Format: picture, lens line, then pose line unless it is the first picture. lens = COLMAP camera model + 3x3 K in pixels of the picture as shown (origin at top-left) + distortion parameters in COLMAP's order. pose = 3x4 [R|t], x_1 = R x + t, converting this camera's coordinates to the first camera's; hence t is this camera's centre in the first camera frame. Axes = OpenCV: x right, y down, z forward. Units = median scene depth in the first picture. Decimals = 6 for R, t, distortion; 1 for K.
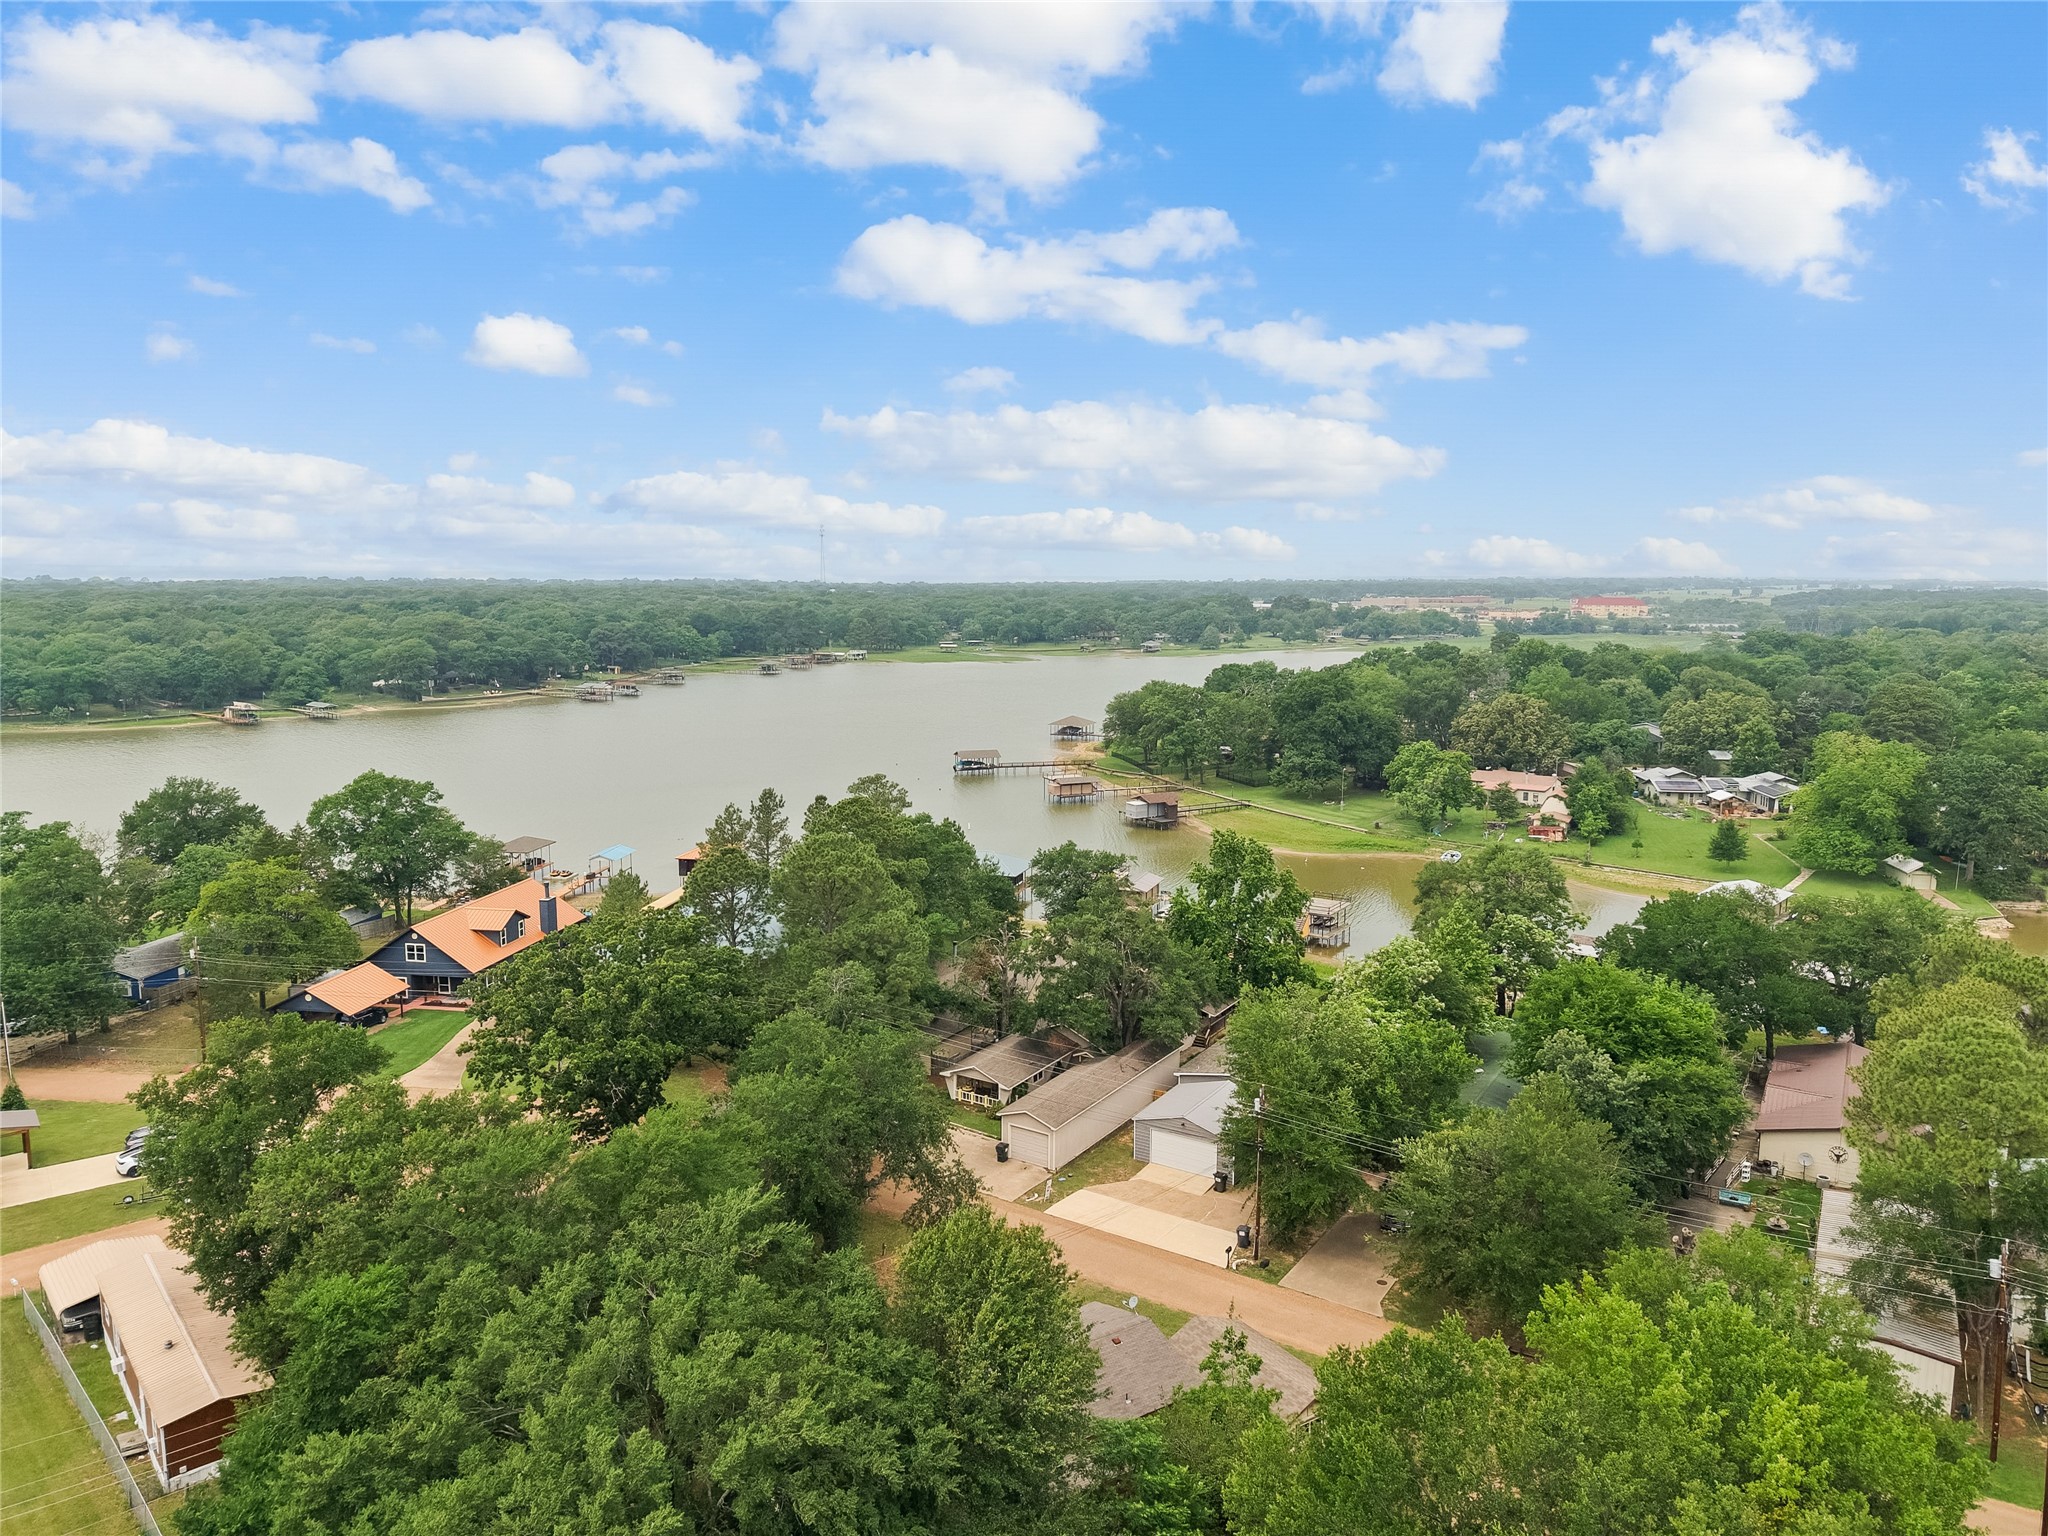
lens RADIAL K [[1412.4, 0, 1034.0], [0, 1412.4, 757.4], [0, 0, 1]] dist [0.039370, -0.042048]
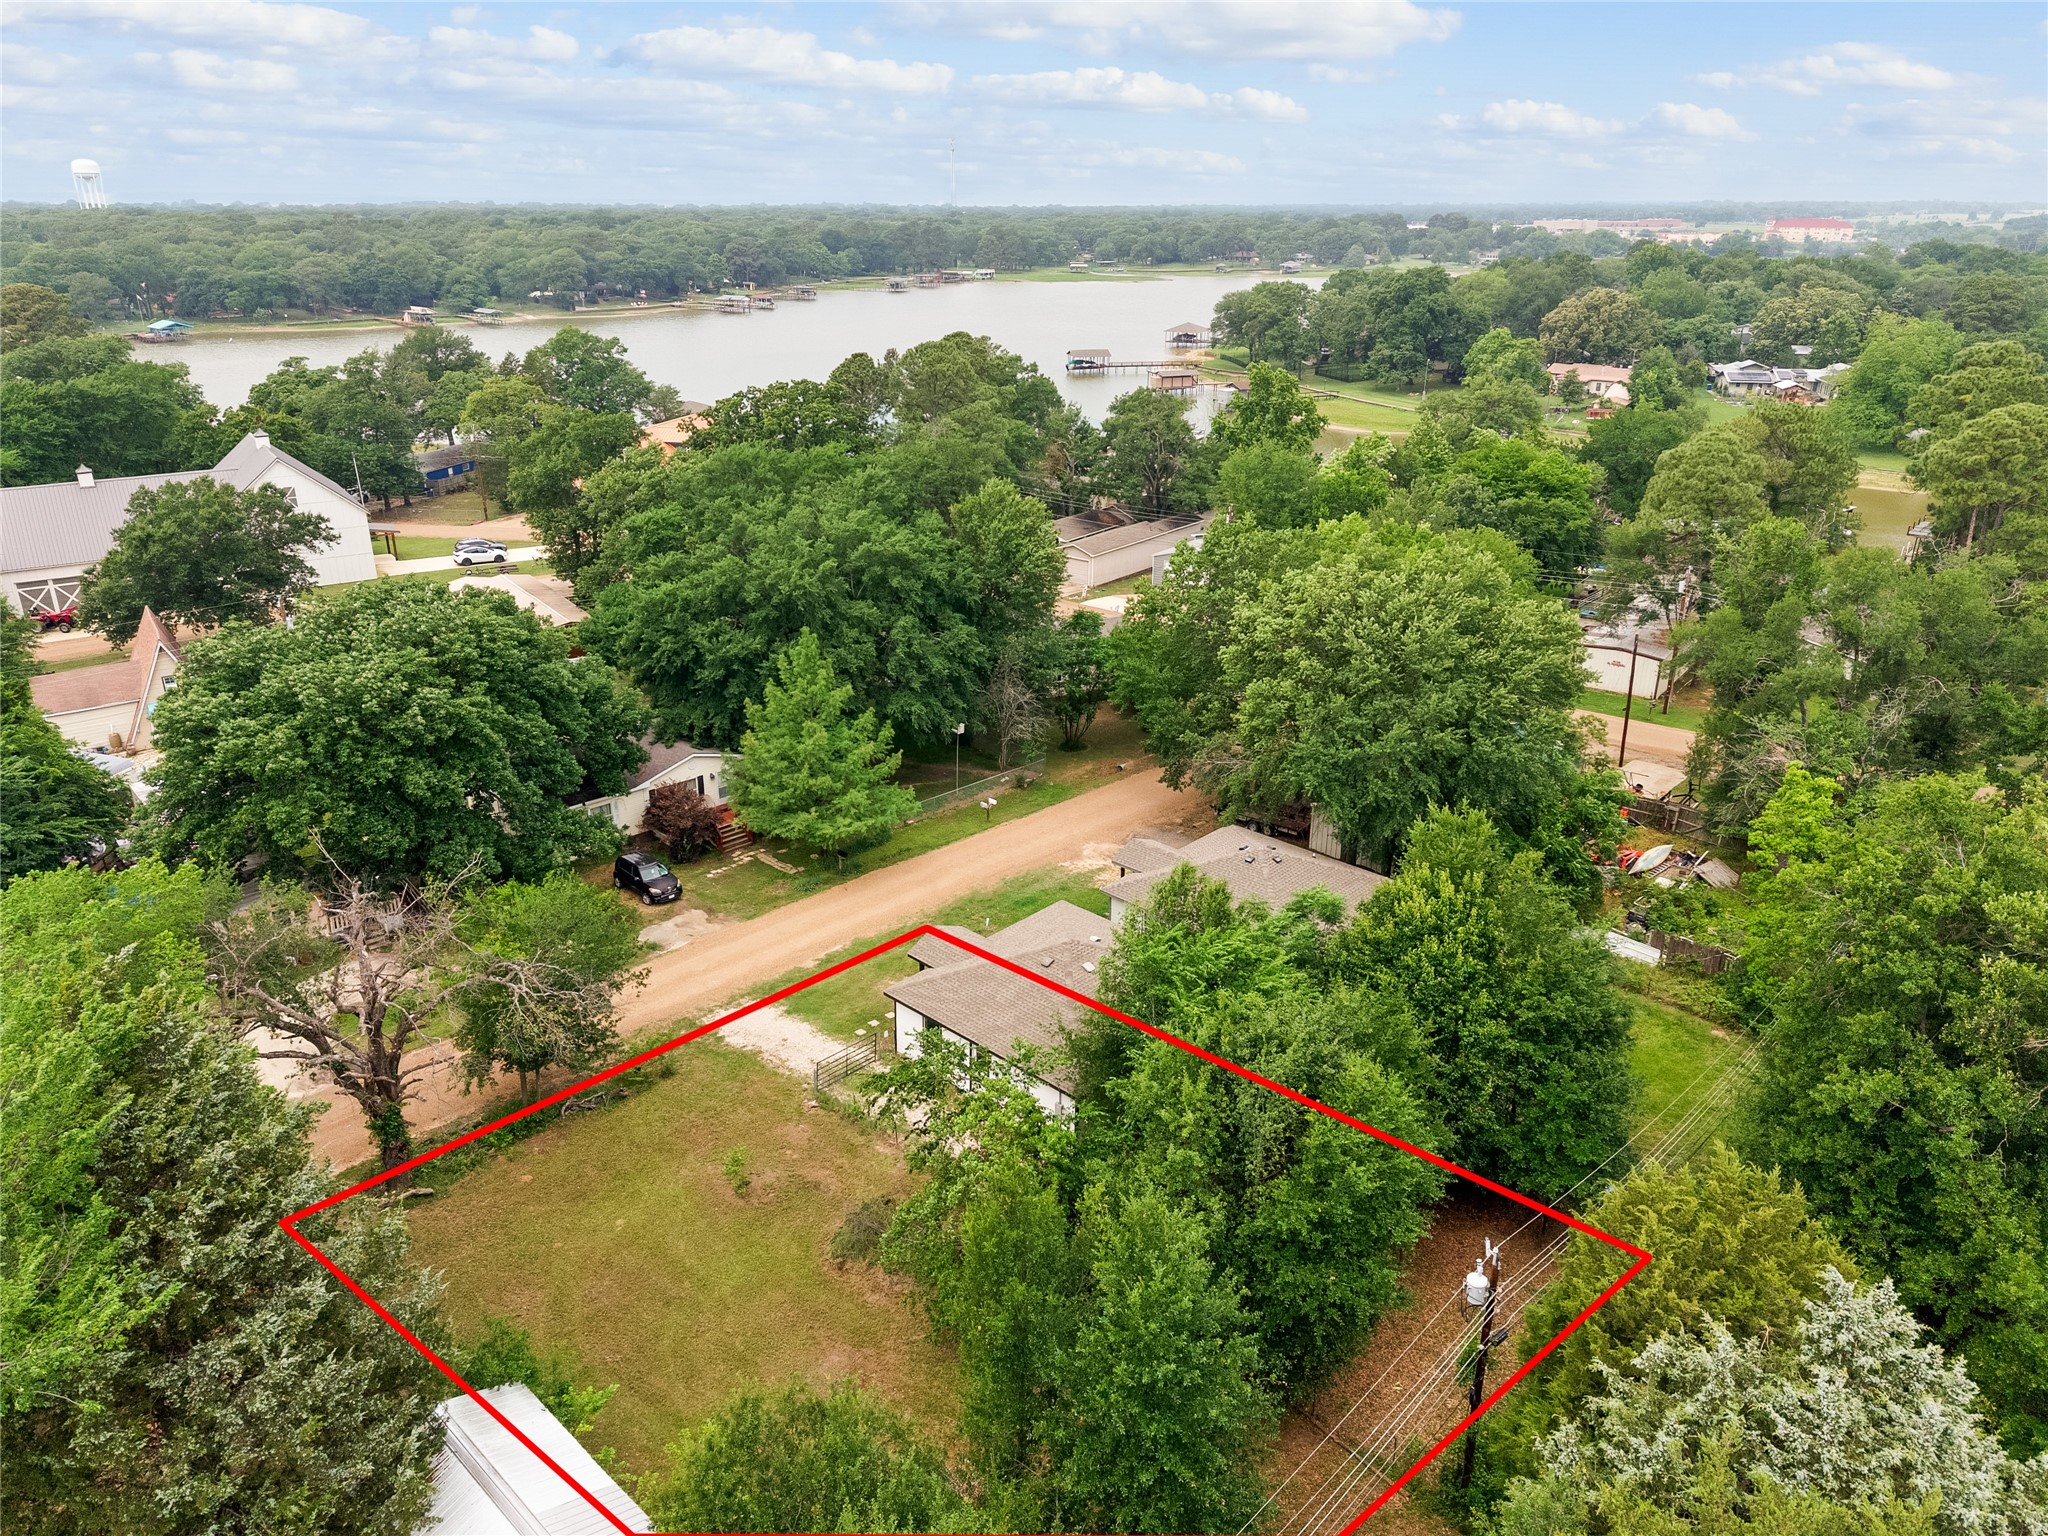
lens RADIAL K [[1412.4, 0, 1034.0], [0, 1412.4, 757.4], [0, 0, 1]] dist [0.039370, -0.042048]
pose [[0.995412, 0.032304, -0.090069, 0.053564], [-0.009406, 0.969763, 0.243868, 0.072196], [0.095223, -0.241902, 0.965617, -0.240483]]
